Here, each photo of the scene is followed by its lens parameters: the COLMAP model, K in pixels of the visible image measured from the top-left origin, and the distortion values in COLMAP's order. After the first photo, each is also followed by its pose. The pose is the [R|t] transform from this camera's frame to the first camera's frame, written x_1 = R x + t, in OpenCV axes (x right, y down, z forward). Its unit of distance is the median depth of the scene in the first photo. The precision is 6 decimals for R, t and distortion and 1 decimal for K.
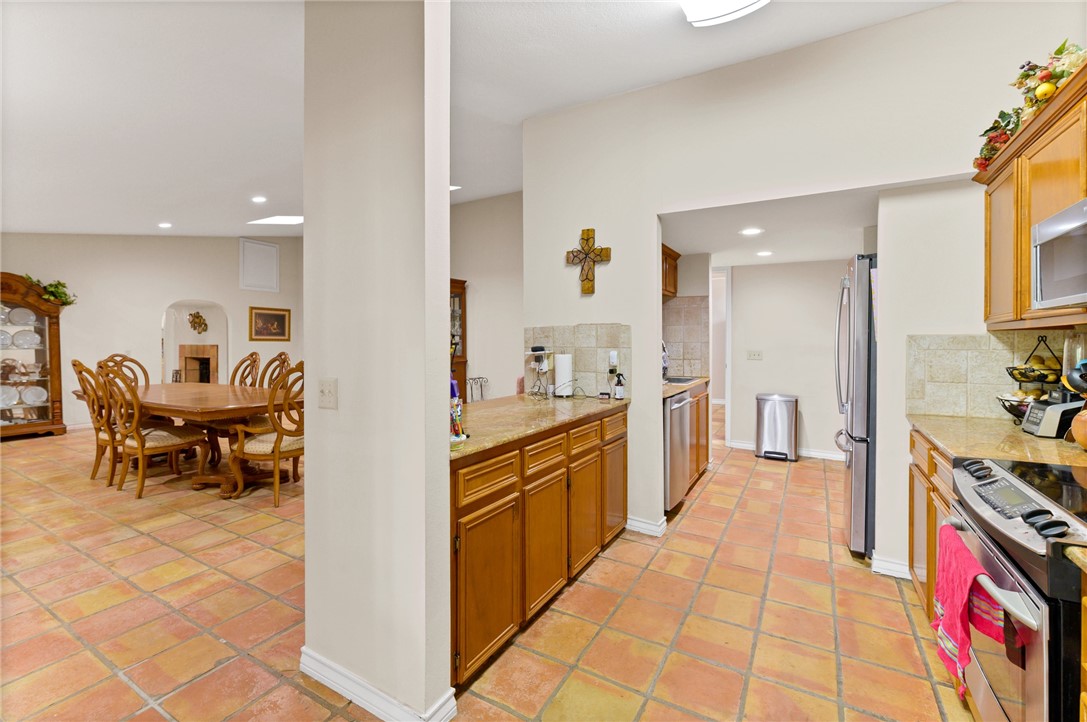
lens RADIAL K [[471.8, 0, 552.2], [0, 471.8, 347.1], [0, 0, 1]] dist [0.003368, -0.003090]
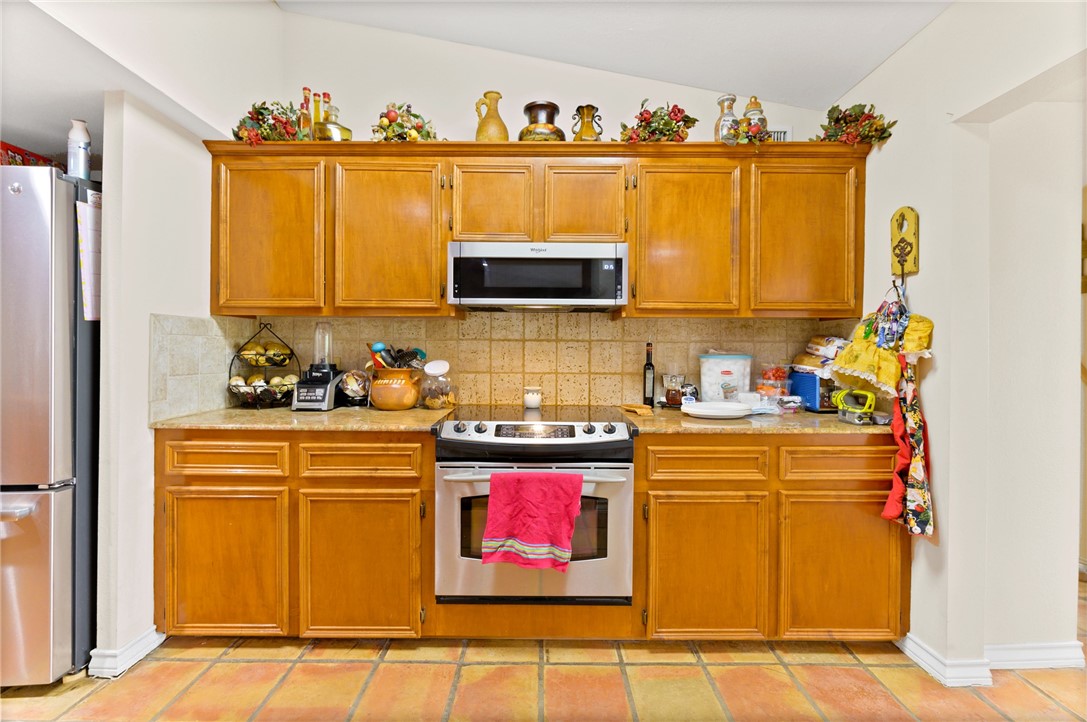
lens RADIAL K [[471.8, 0, 520.7], [0, 471.8, 350.0], [0, 0, 1]] dist [0.003368, -0.003090]
pose [[-0.485436, -0.004946, 0.874258, -0.162841], [0.002159, 0.999974, 0.006856, 0.028295], [-0.874270, 0.005215, -0.485413, 0.912058]]
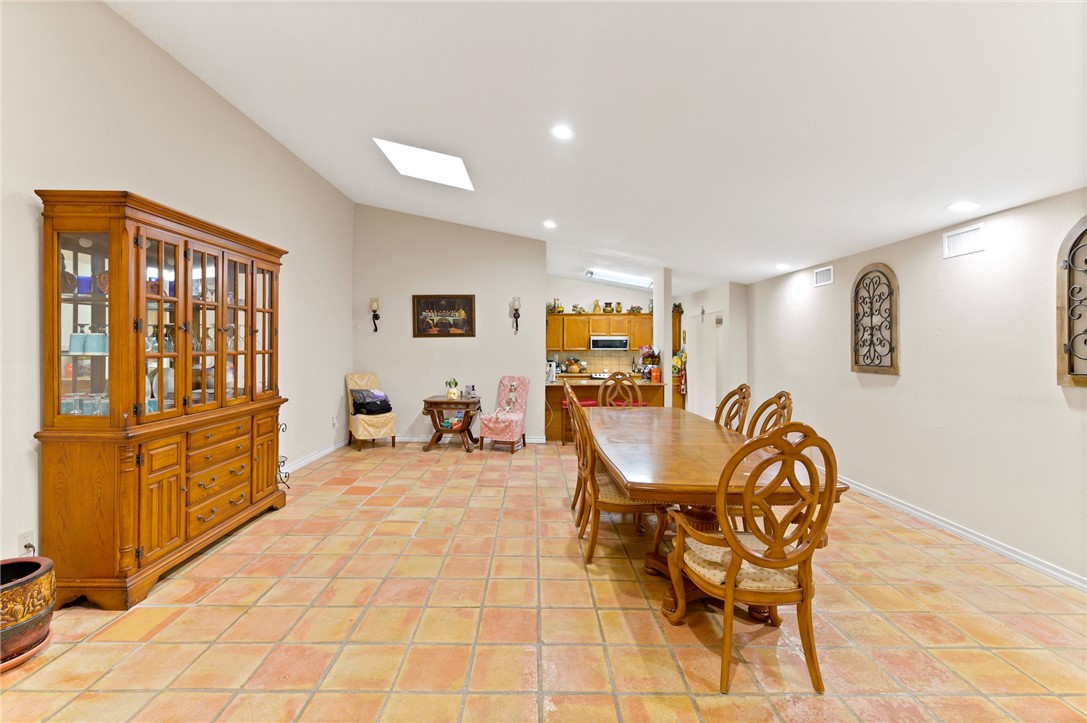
lens RADIAL K [[471.8, 0, 540.1], [0, 471.8, 345.0], [0, 0, 1]] dist [0.003368, -0.003090]
pose [[-0.513938, 0.007719, 0.857793, -2.357138], [0.005776, 0.999968, -0.005538, -0.059434], [-0.857808, 0.002109, -0.513966, 2.847650]]
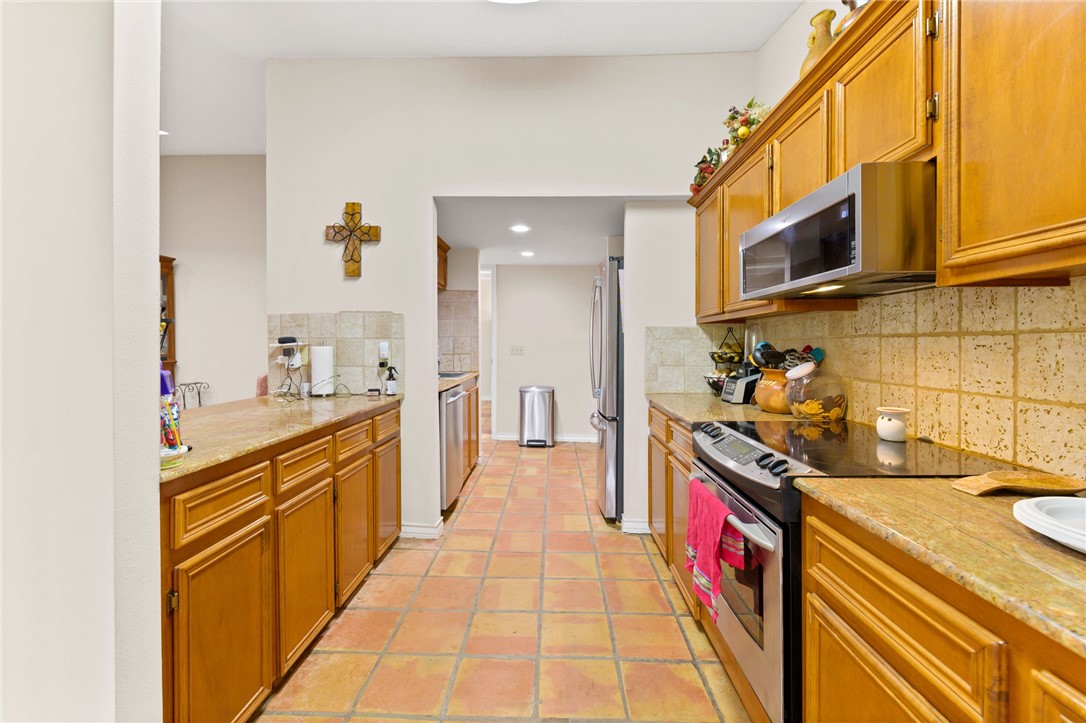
lens RADIAL K [[471.3, 0, 543.8], [0, 471.3, 347.3], [0, 0, 1]] dist [0.003368, -0.003090]
pose [[0.883461, -0.003437, 0.468492, -0.028189], [0.005922, 0.999975, -0.003831, 0.030380], [-0.468467, 0.006159, 0.883459, 0.080766]]
